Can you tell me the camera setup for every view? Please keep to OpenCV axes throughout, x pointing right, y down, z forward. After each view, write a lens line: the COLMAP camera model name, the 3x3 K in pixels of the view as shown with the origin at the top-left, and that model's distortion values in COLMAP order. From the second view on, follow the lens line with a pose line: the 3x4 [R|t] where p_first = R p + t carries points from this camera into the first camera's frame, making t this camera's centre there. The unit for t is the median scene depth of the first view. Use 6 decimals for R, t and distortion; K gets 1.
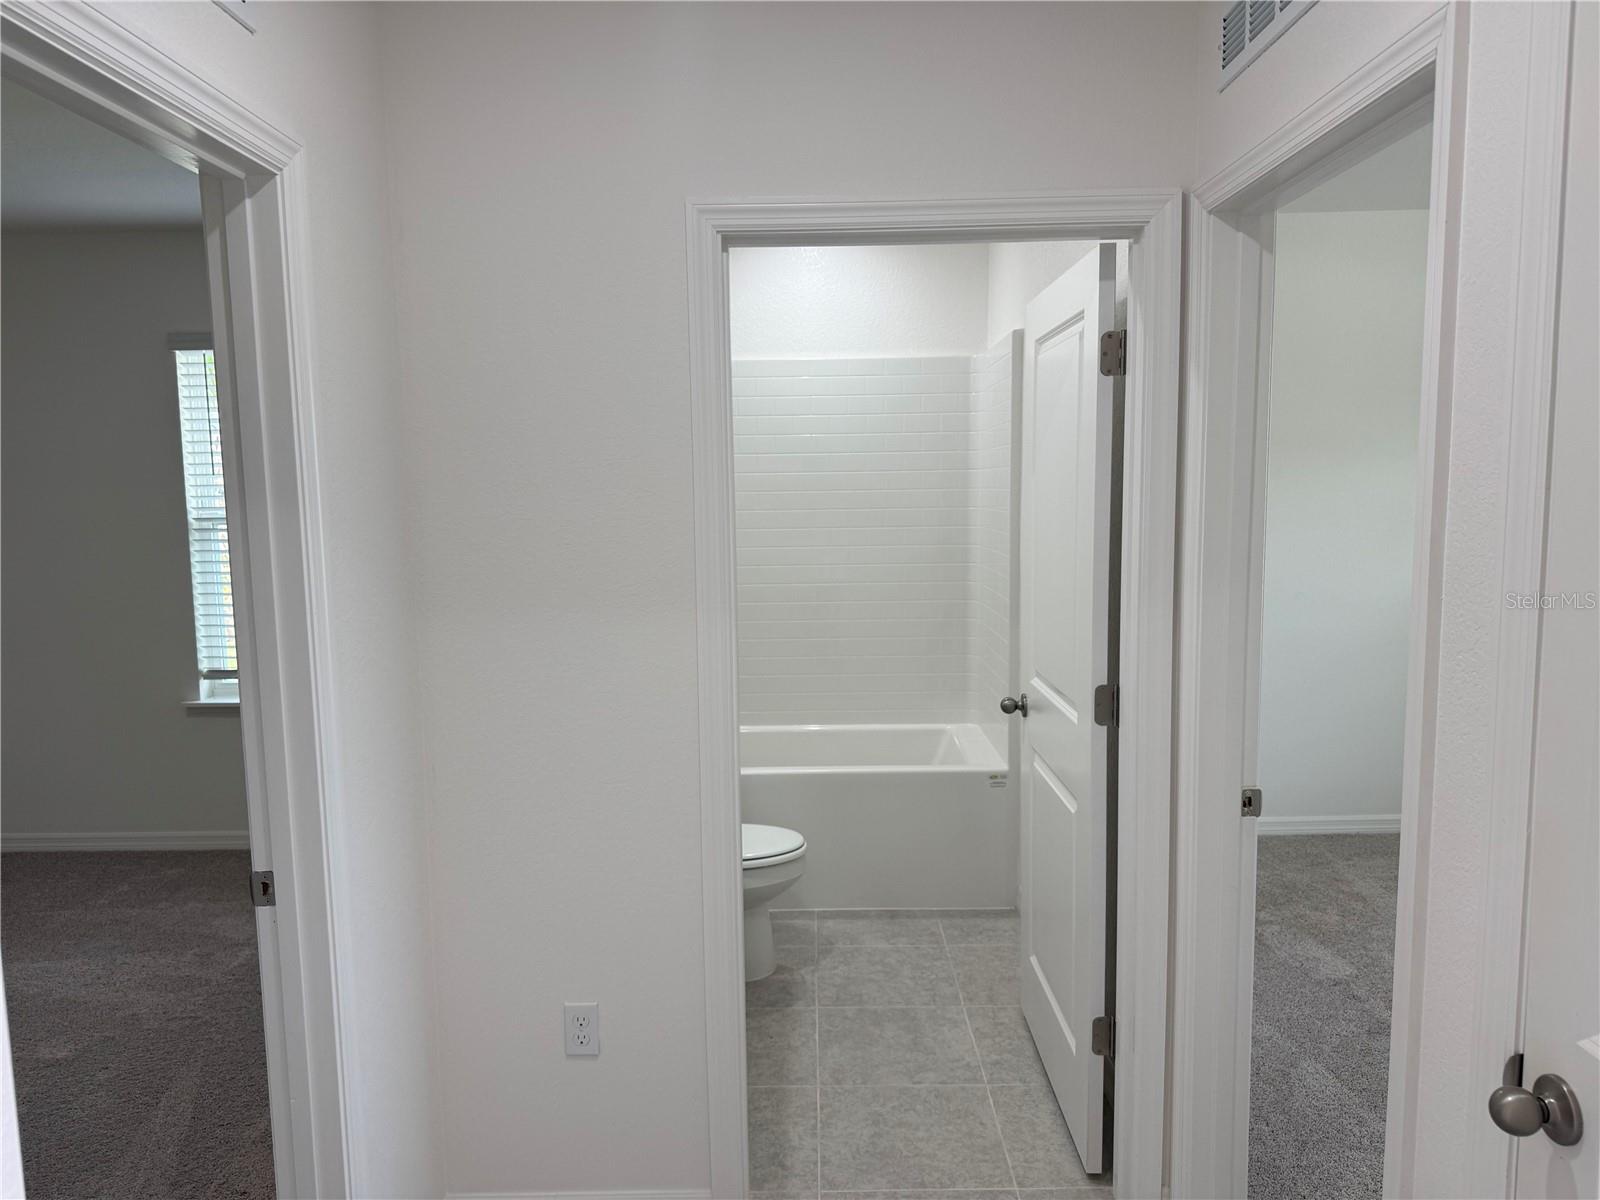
lens RADIAL K [[1126.4, 0, 794.9], [0, 1126.4, 603.0], [0, 0, 1]] dist [-0.004647, -0.005008]
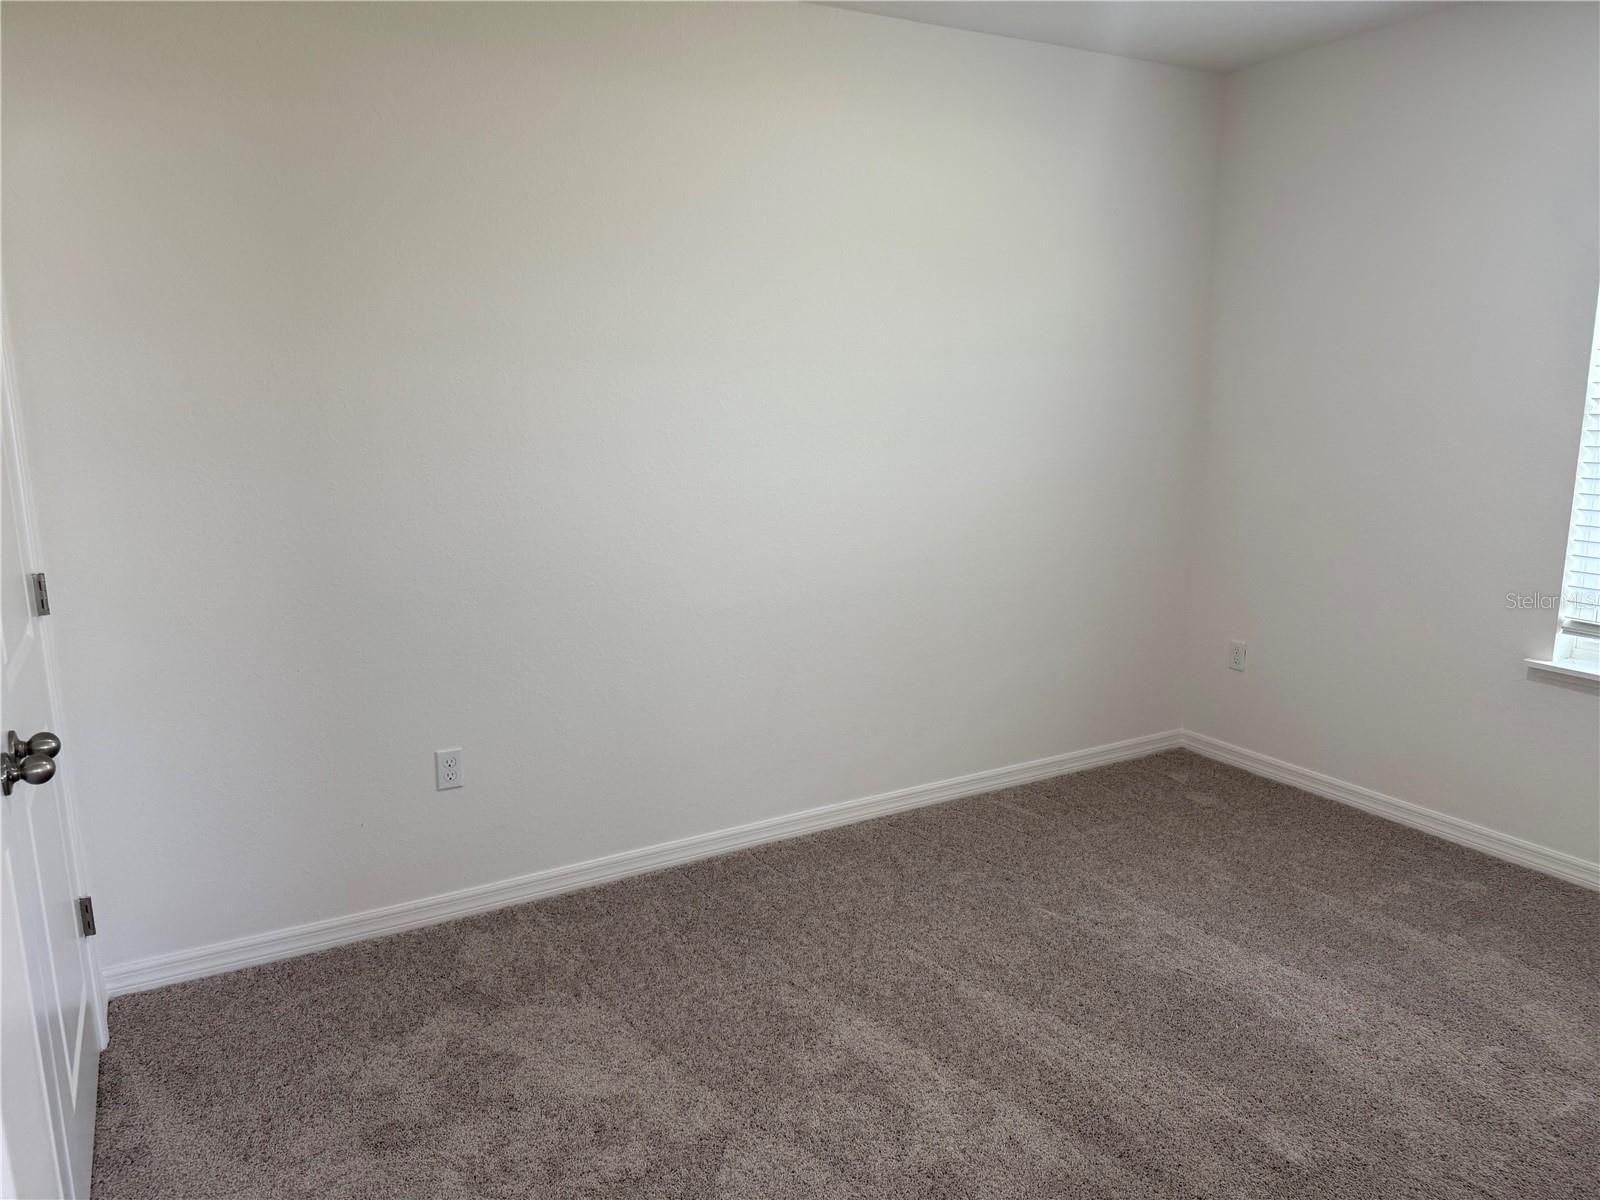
lens RADIAL K [[1126.4, 0, 798.8], [0, 1126.4, 600.2], [0, 0, 1]] dist [-0.004647, -0.005008]
pose [[0.497912, 0.173496, -0.849696, -0.197798], [-0.090727, 0.984829, 0.147923, -0.013528], [0.862469, 0.003438, 0.506099, 0.273415]]
